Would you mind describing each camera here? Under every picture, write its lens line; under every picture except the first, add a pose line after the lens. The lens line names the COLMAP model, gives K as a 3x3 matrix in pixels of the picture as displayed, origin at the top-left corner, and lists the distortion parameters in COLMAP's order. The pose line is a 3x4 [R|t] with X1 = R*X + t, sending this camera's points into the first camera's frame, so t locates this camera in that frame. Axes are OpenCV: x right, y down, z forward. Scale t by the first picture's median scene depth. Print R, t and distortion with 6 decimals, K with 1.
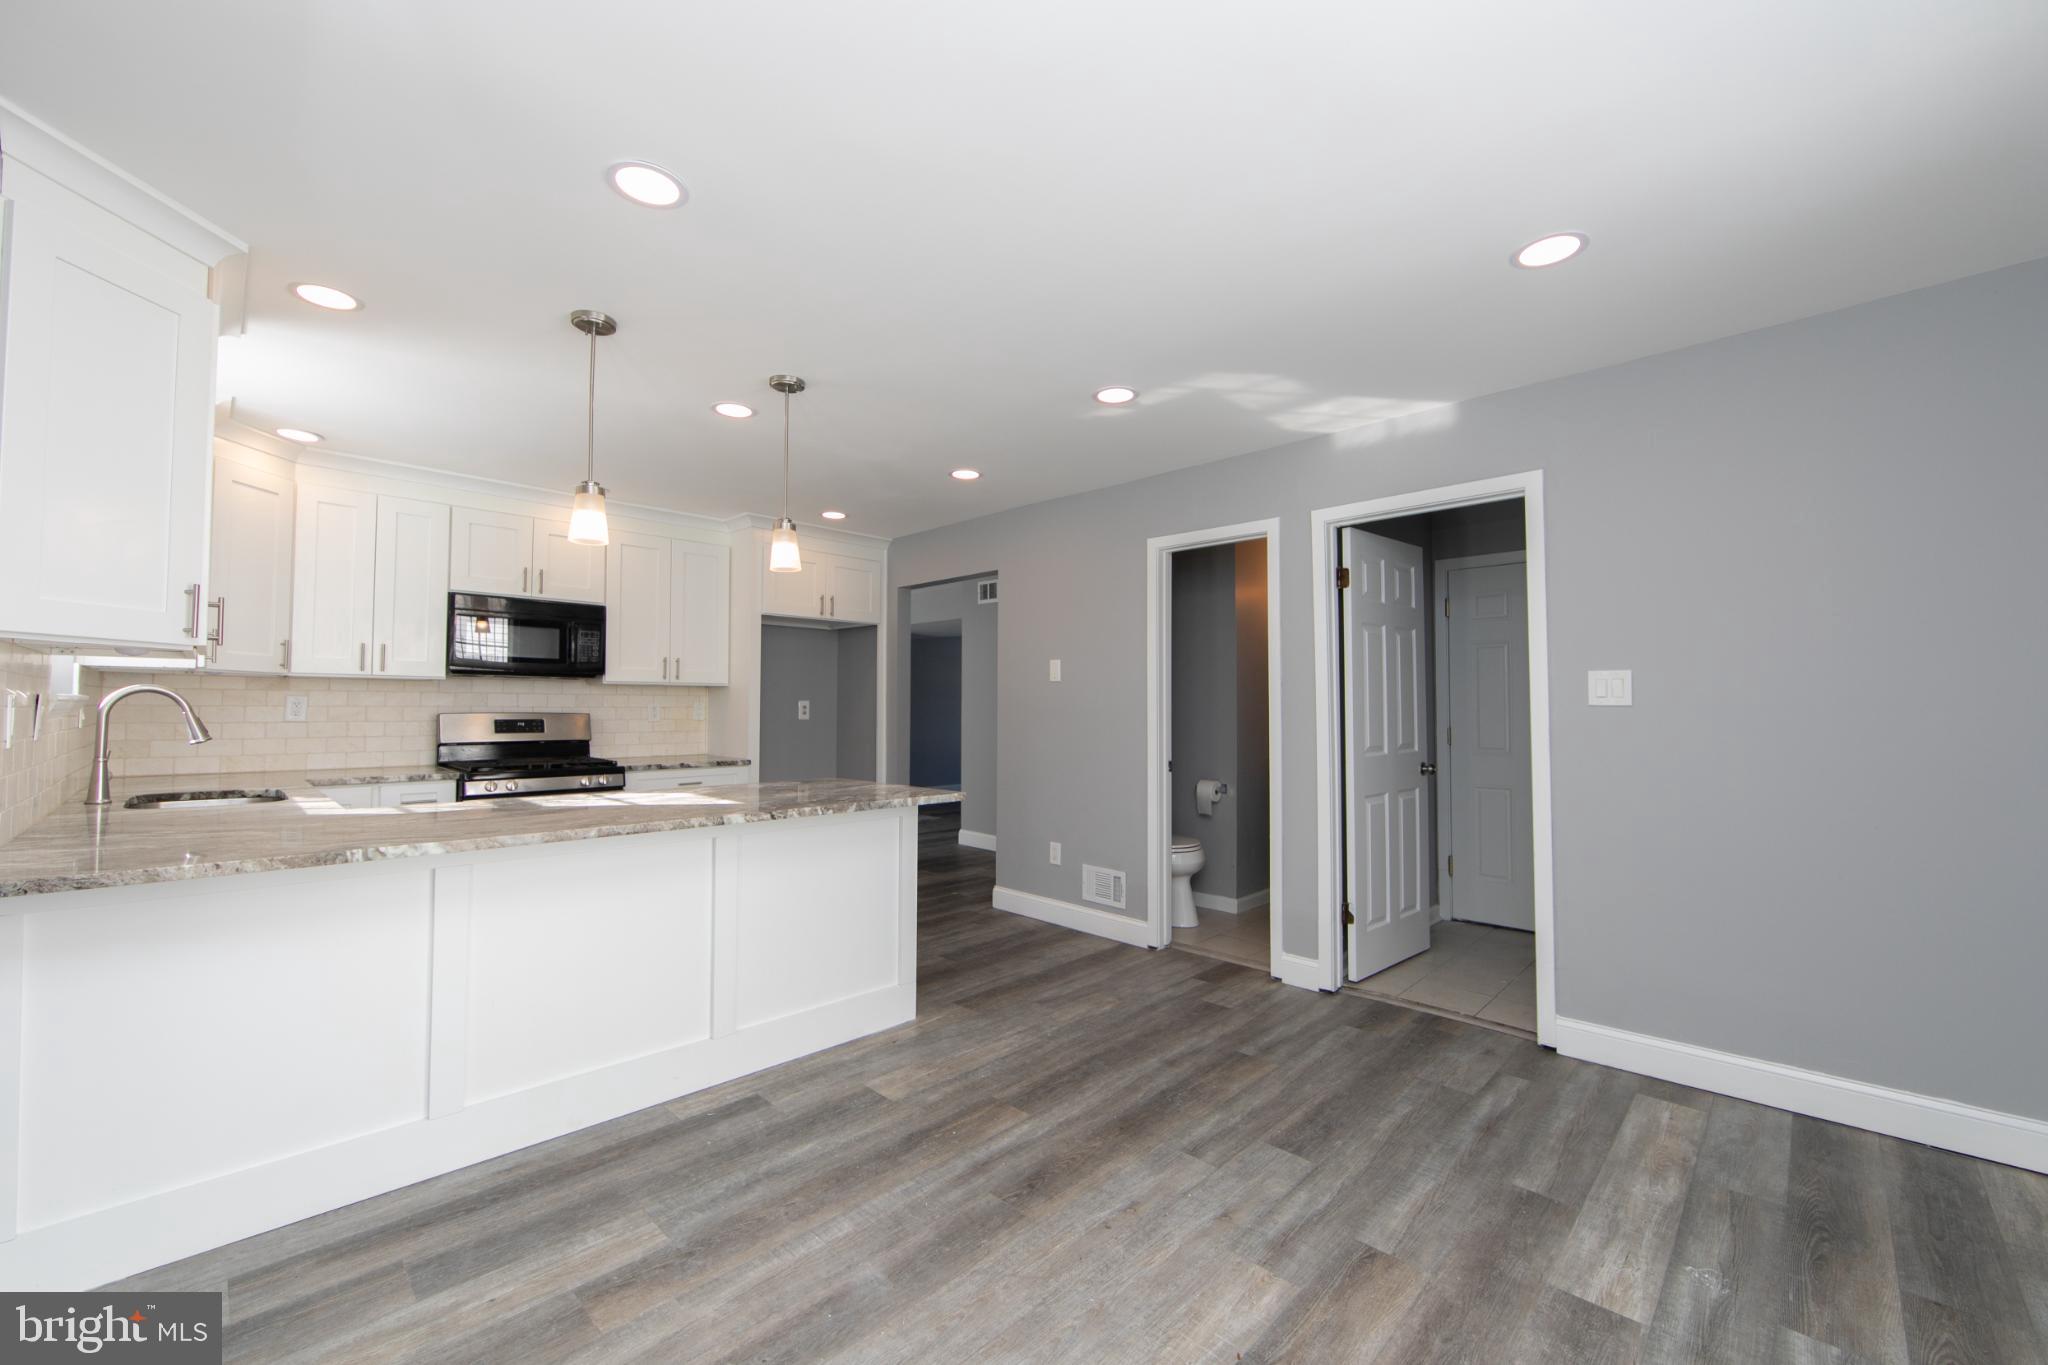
lens RADIAL K [[799.6, 0, 1020.9], [0, 799.6, 686.7], [0, 0, 1]] dist [-0.001280, 0.000212]
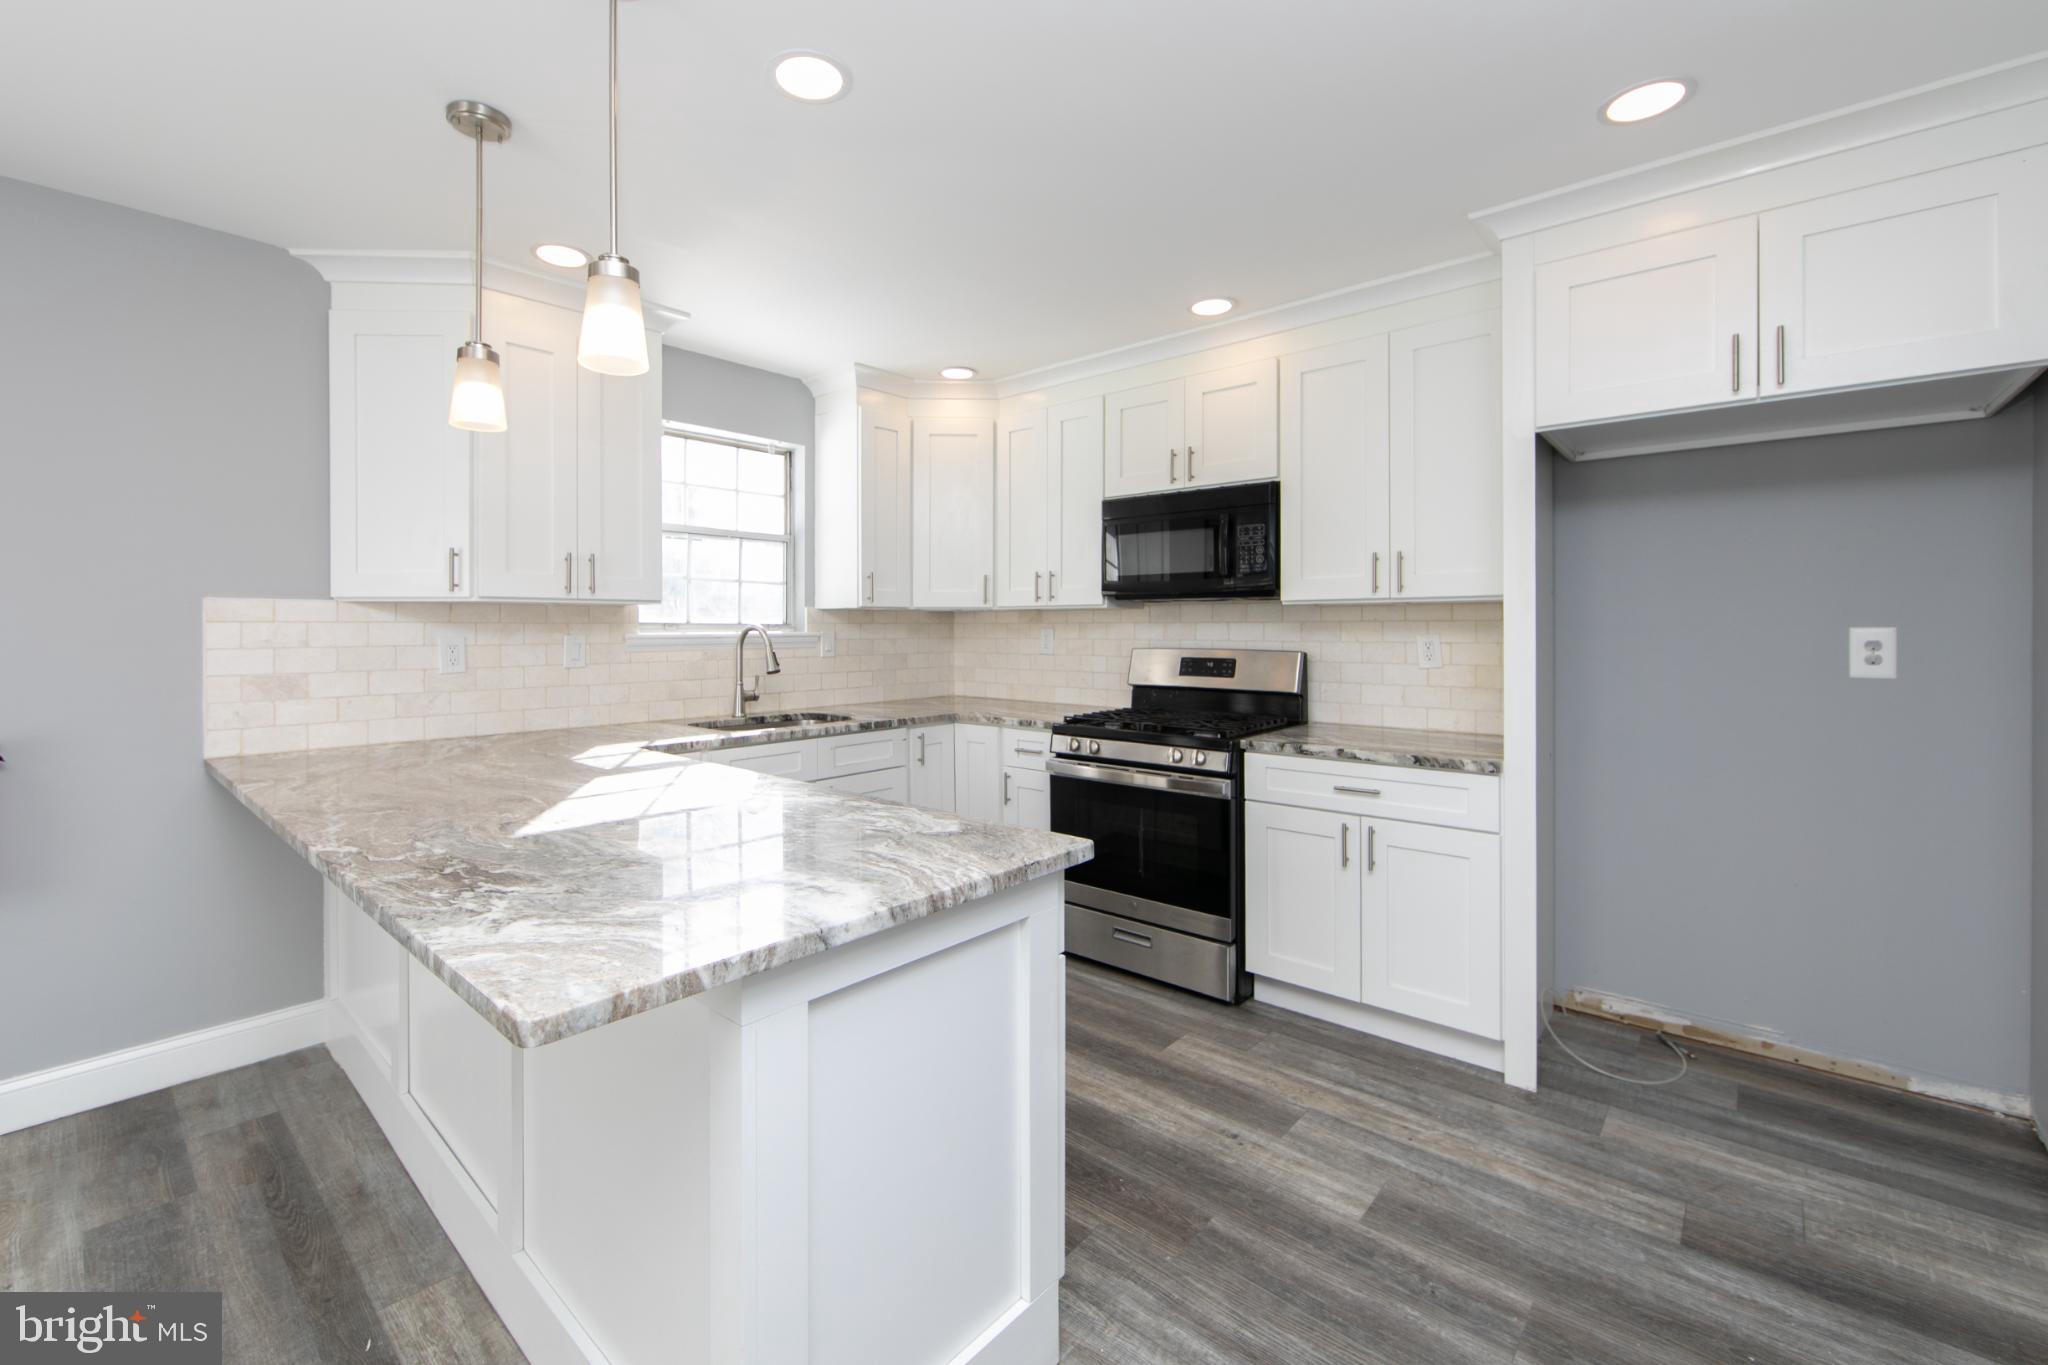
lens RADIAL K [[854.8, 0, 979.8], [0, 854.8, 618.0], [0, 0, 1]] dist [0.001717, 0.000147]
pose [[0.032541, -0.012757, -0.999389, 0.143400], [0.031563, 0.999433, -0.011730, 0.007008], [0.998972, -0.031162, 0.032925, 0.756196]]
